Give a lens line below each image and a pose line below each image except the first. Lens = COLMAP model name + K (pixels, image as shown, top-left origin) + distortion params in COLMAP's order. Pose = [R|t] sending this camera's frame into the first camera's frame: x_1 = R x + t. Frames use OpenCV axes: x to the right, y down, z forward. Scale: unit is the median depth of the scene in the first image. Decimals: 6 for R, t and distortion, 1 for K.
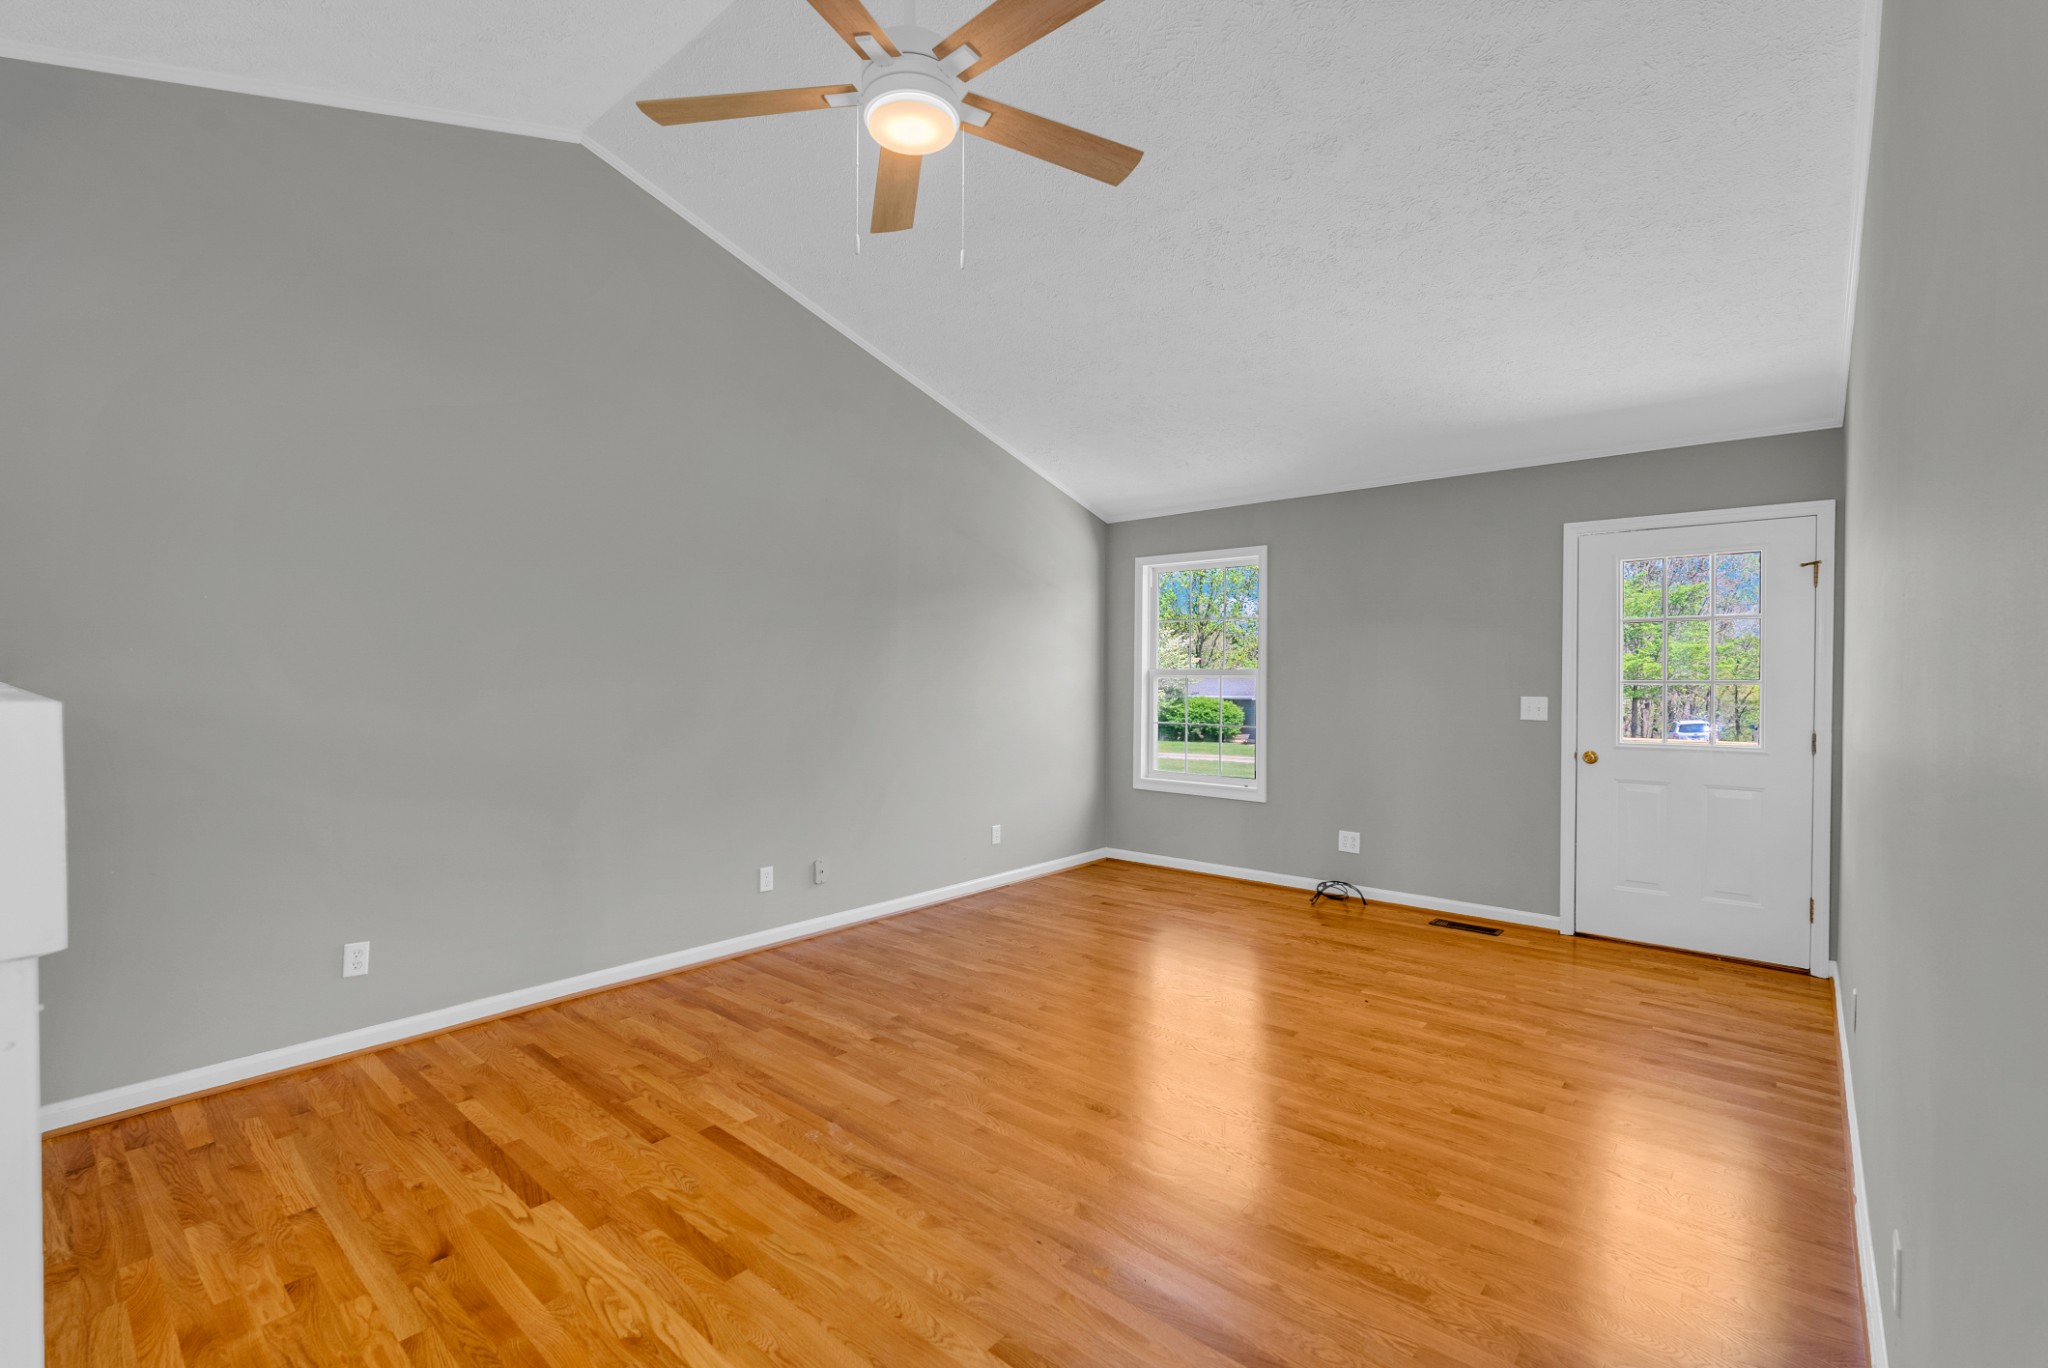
lens RADIAL K [[897.7, 0, 1037.7], [0, 897.7, 688.3], [0, 0, 1]] dist [-0.004246, -0.000265]
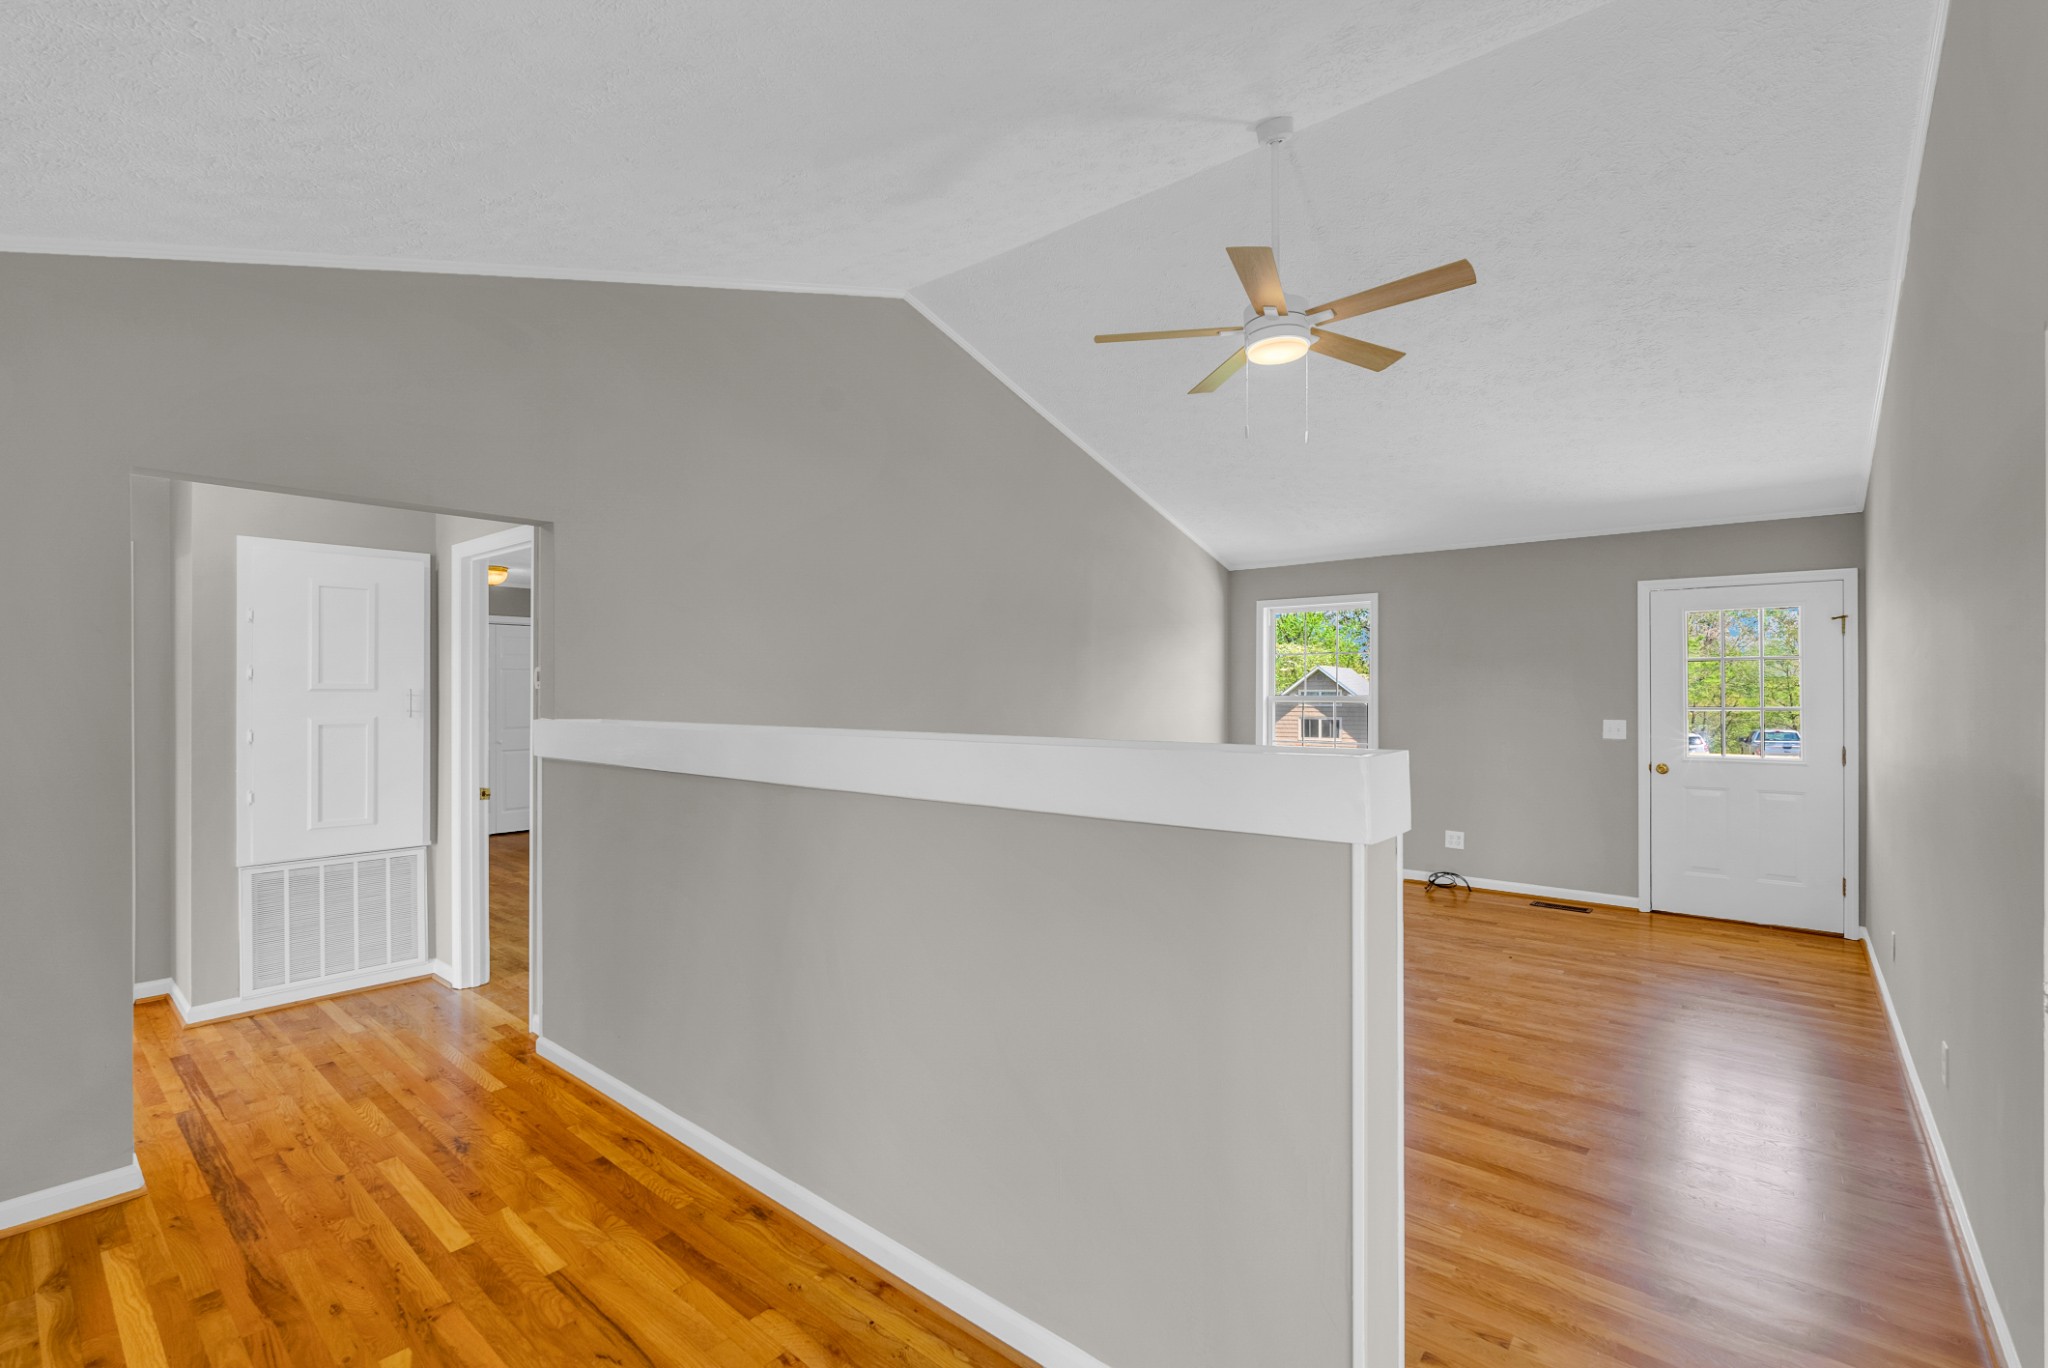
lens RADIAL K [[901.0, 0, 1036.7], [0, 901.0, 689.5], [0, 0, 1]] dist [-0.003657, 0.000171]
pose [[0.999888, -0.003576, 0.014559, -0.193967], [0.003796, 0.999878, -0.015158, -0.012461], [-0.014503, 0.015211, 0.999779, -0.171647]]
